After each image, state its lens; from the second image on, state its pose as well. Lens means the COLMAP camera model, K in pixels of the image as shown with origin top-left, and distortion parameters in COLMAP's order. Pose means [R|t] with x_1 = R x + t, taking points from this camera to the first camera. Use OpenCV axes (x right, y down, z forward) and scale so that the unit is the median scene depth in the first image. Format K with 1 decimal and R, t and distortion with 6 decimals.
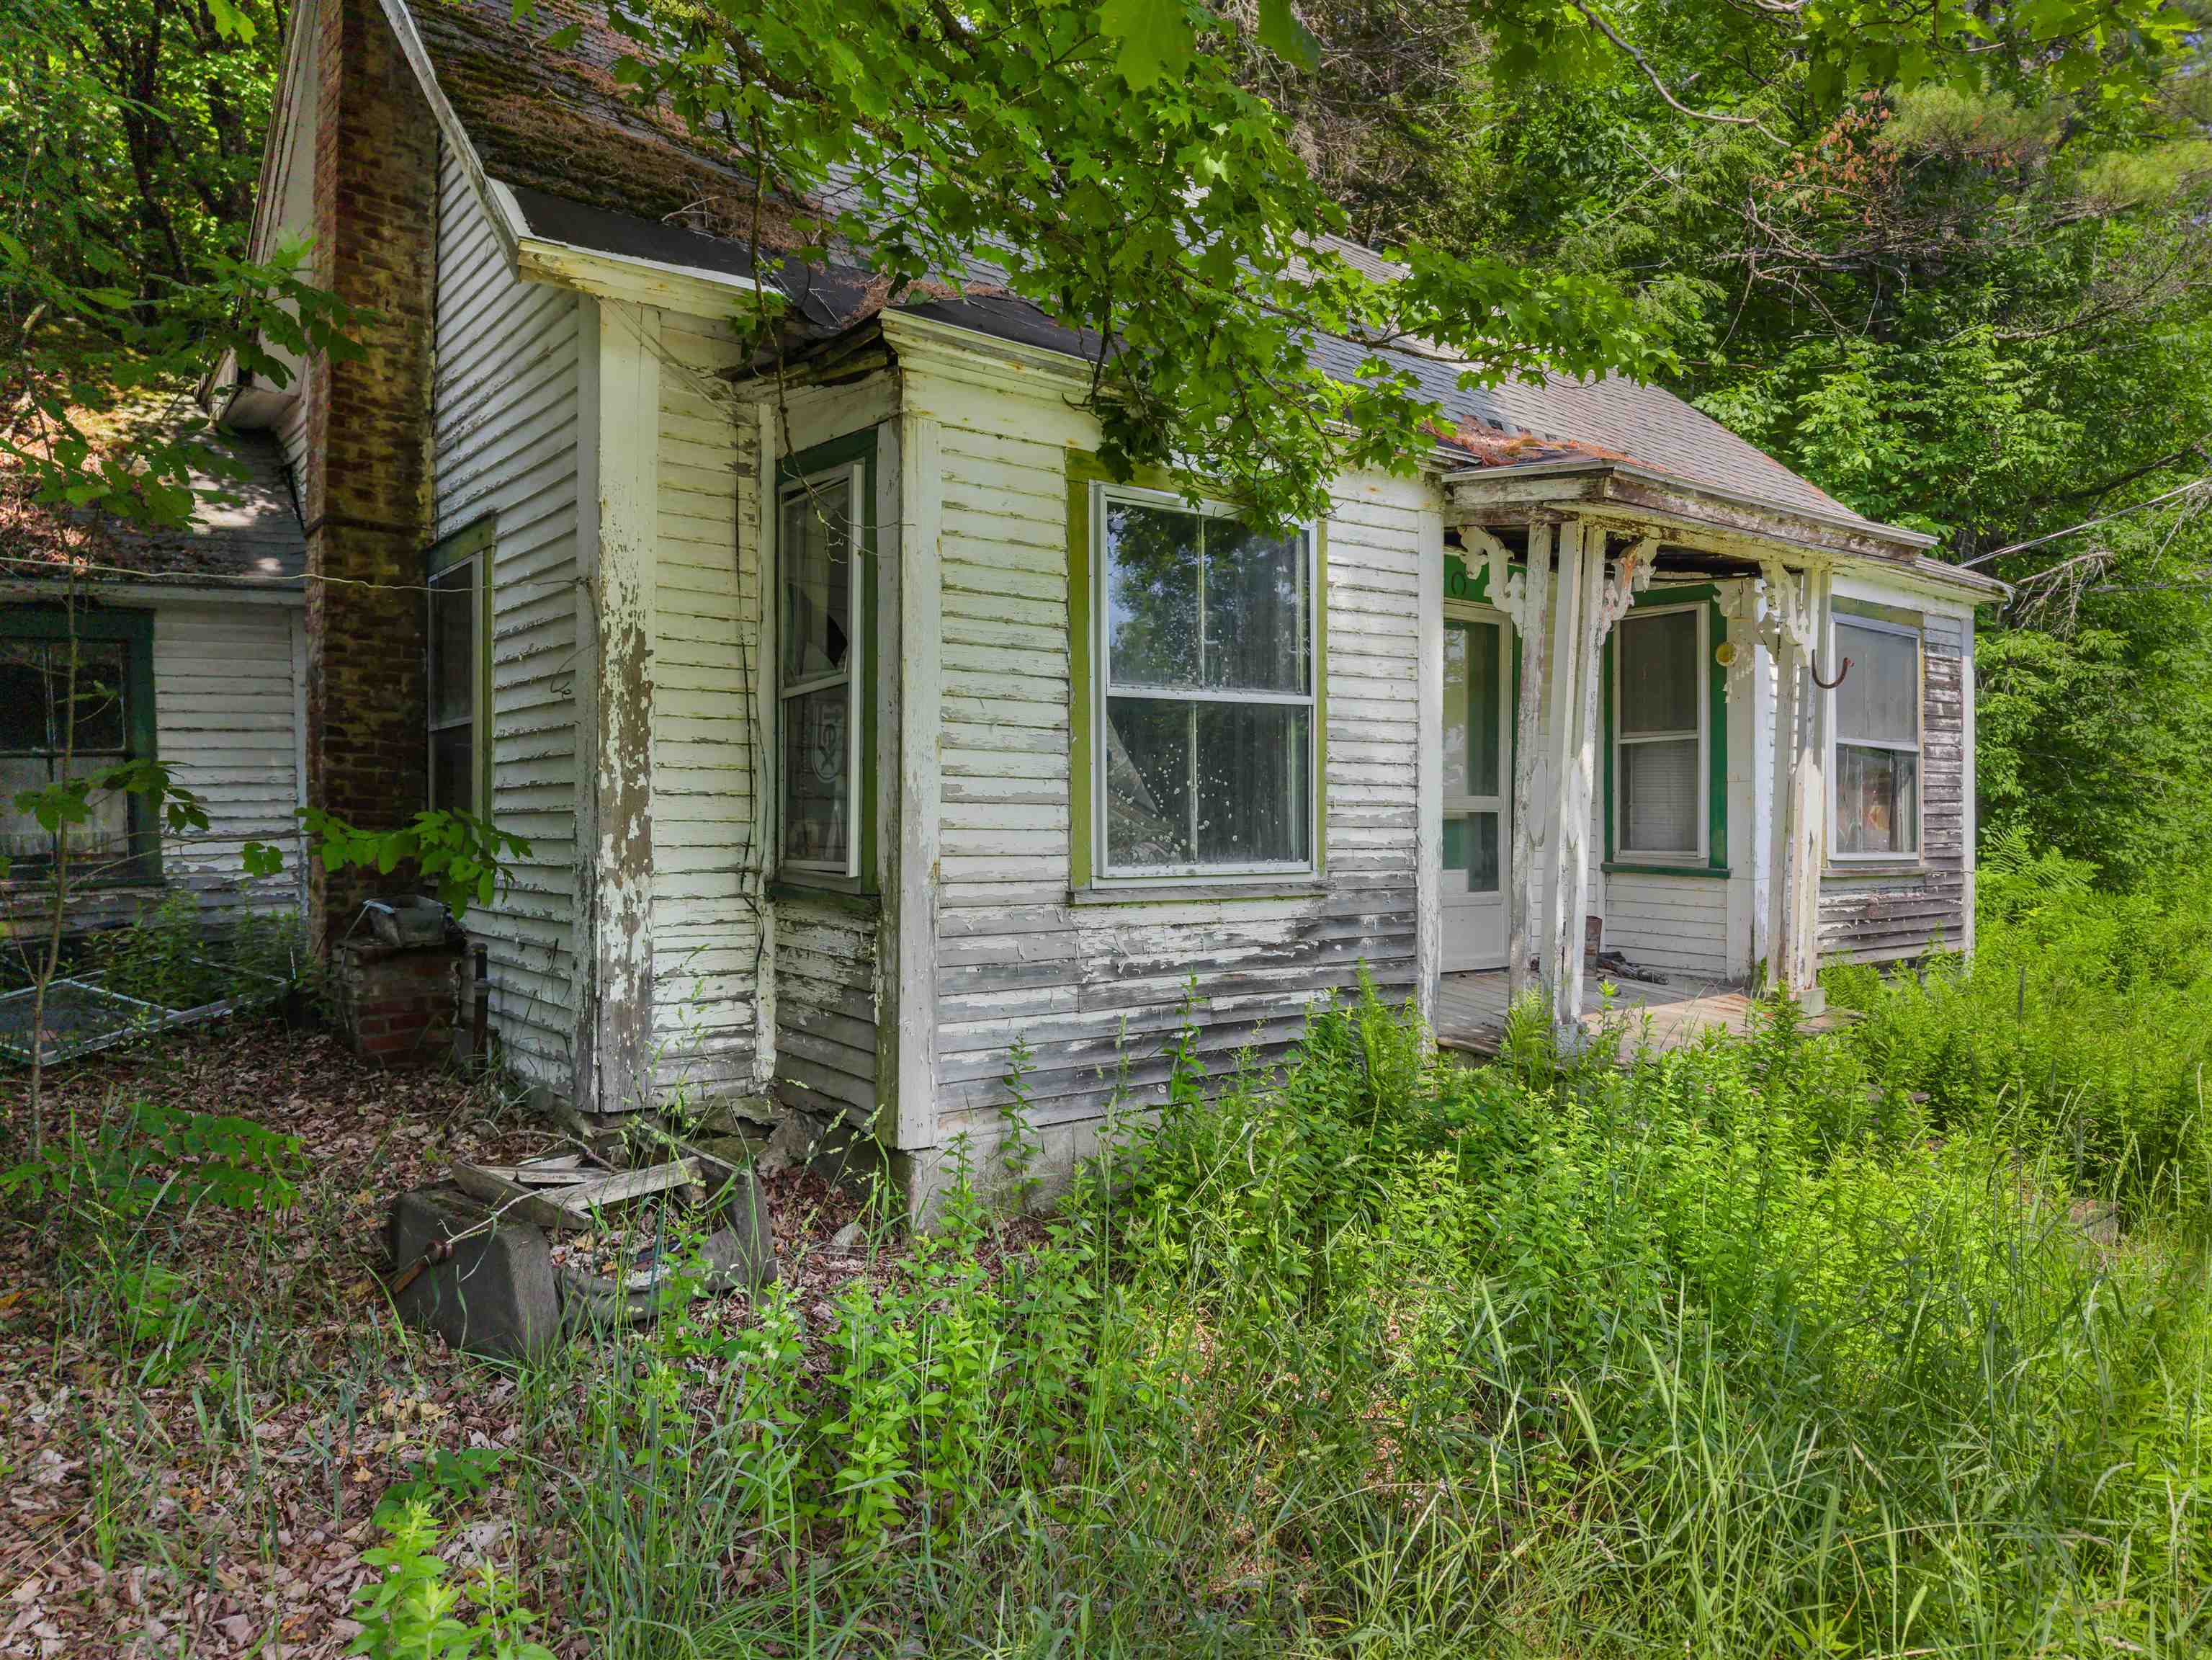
lens RADIAL K [[1519.5, 0, 1139.4], [0, 1519.5, 804.2], [0, 0, 1]] dist [0.007308, 0.001136]
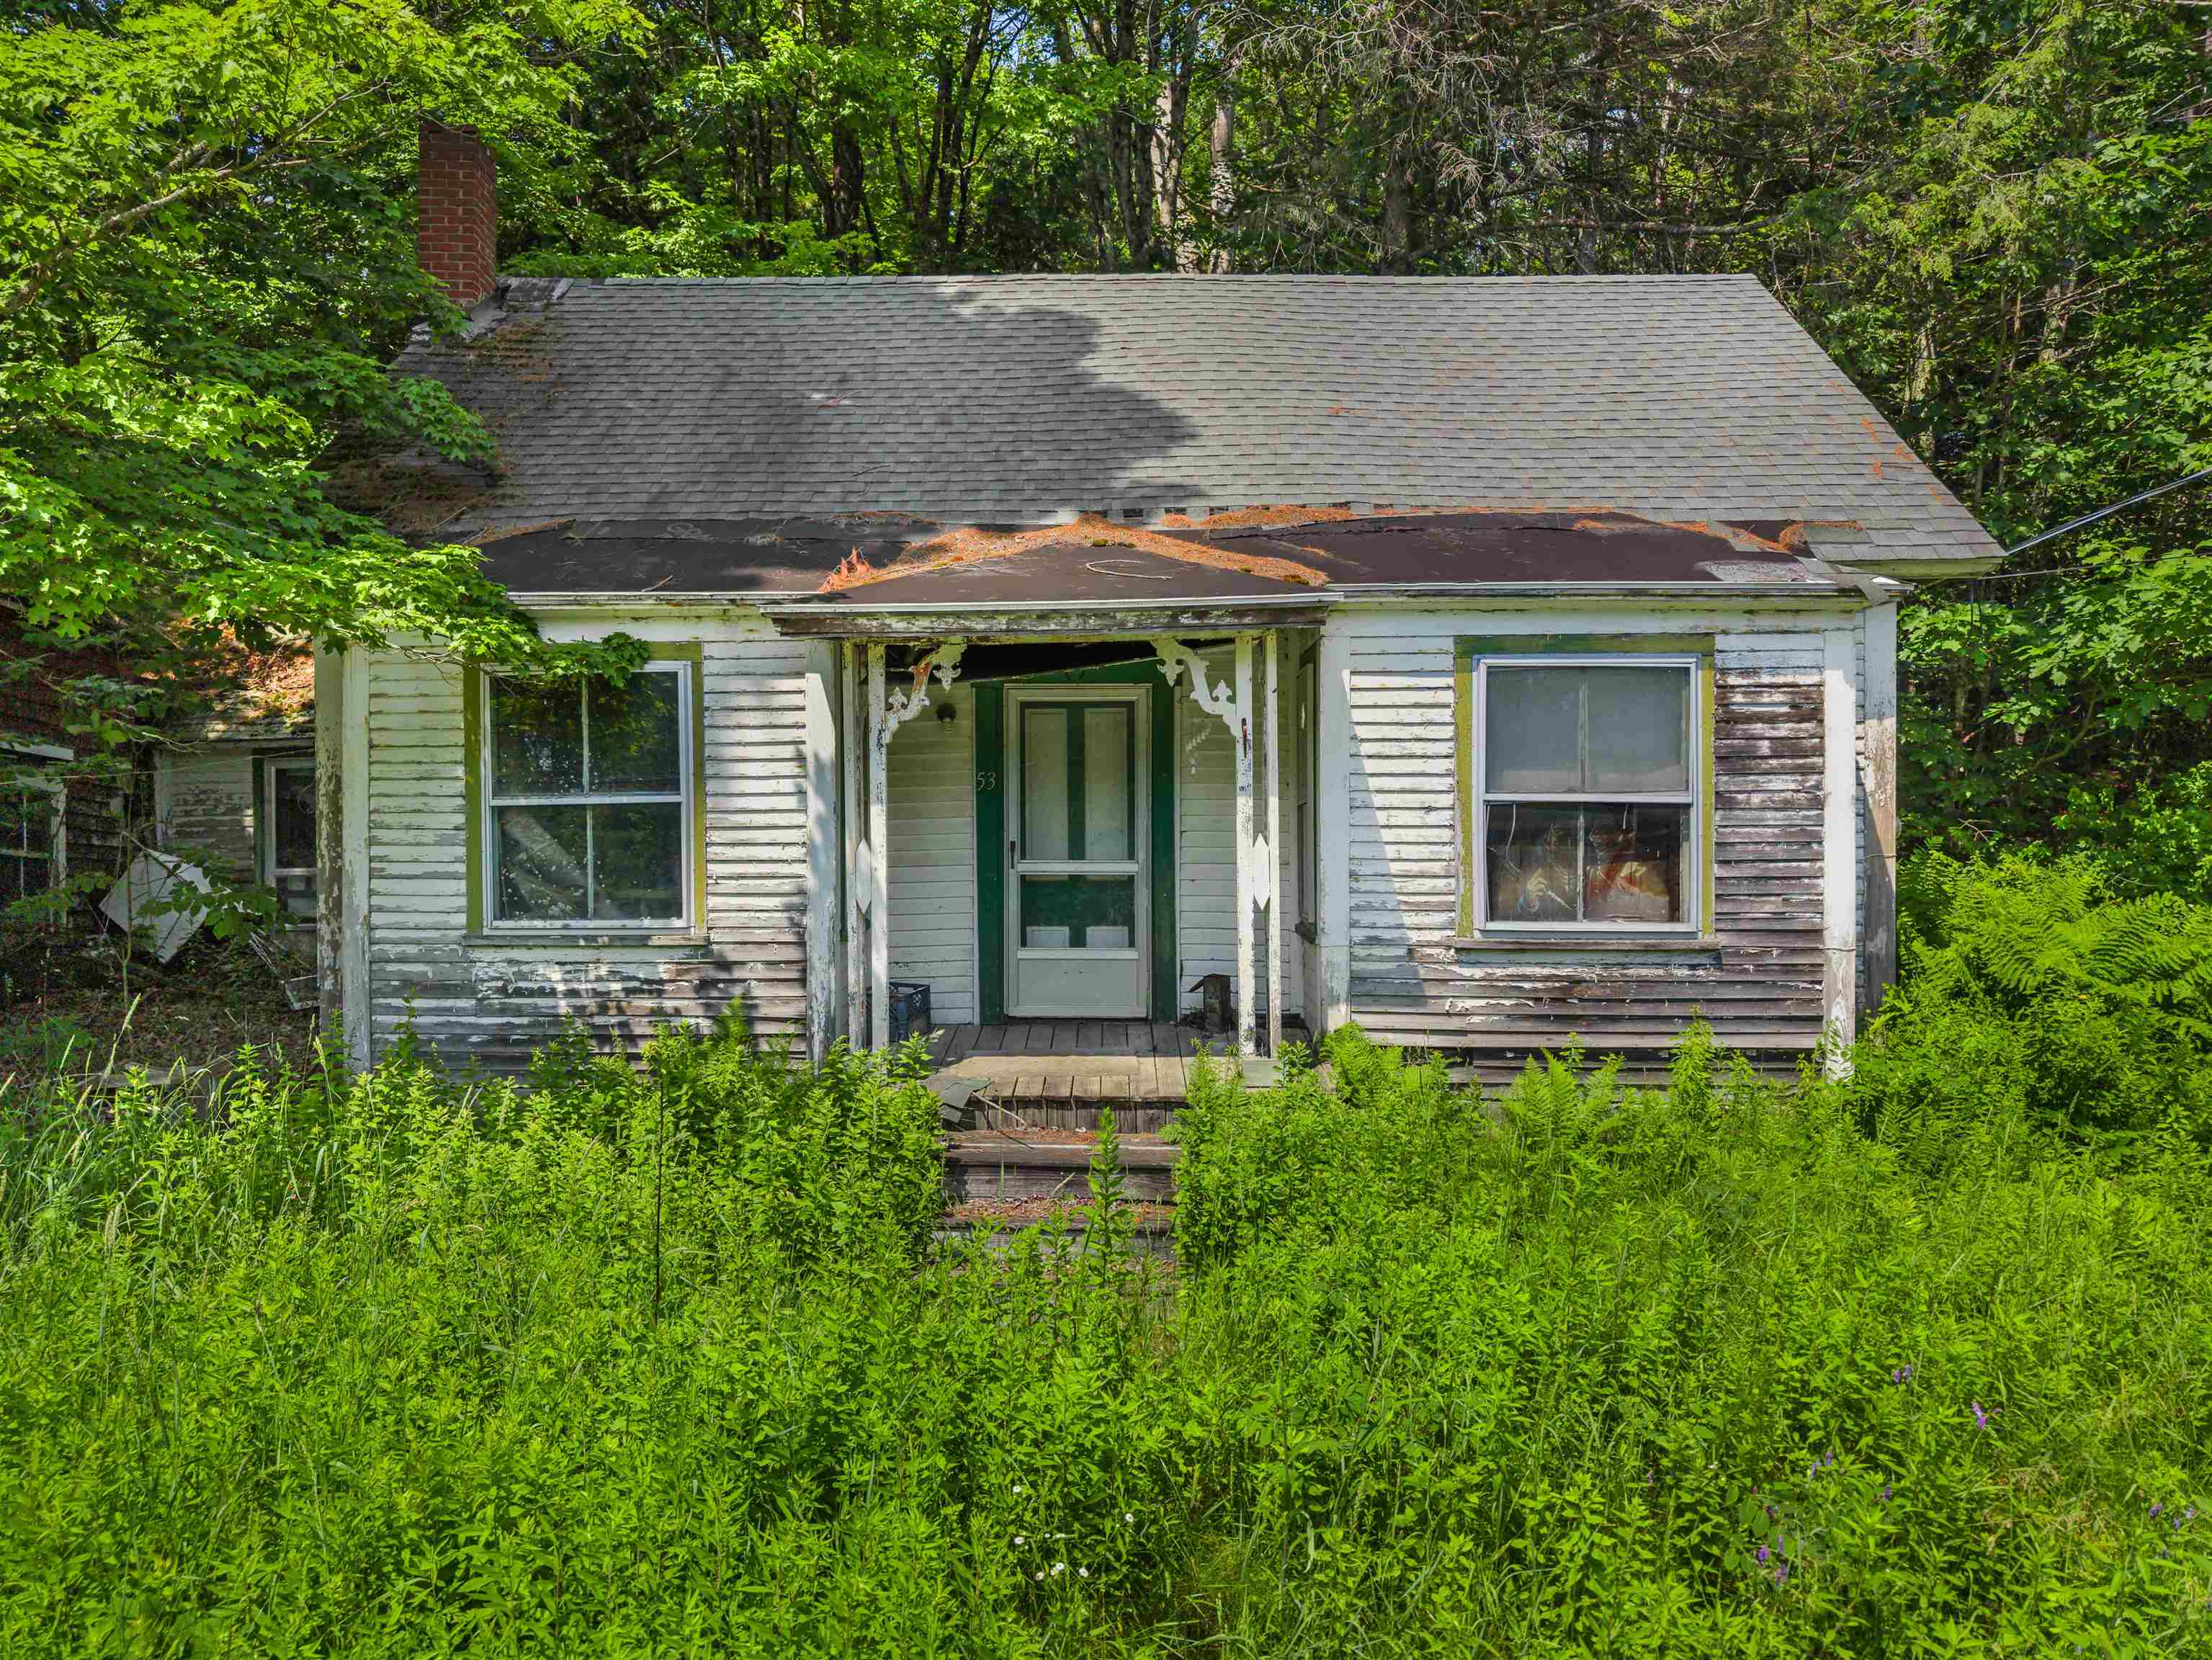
lens RADIAL K [[1516.2, 0, 1107.8], [0, 1516.2, 804.9], [0, 0, 1]] dist [0.017470, -0.003932]
pose [[0.745755, -0.020846, -0.665894, 1.431606], [0.007971, 0.999718, -0.022369, -0.034246], [0.666172, 0.011374, 0.745711, 0.288803]]
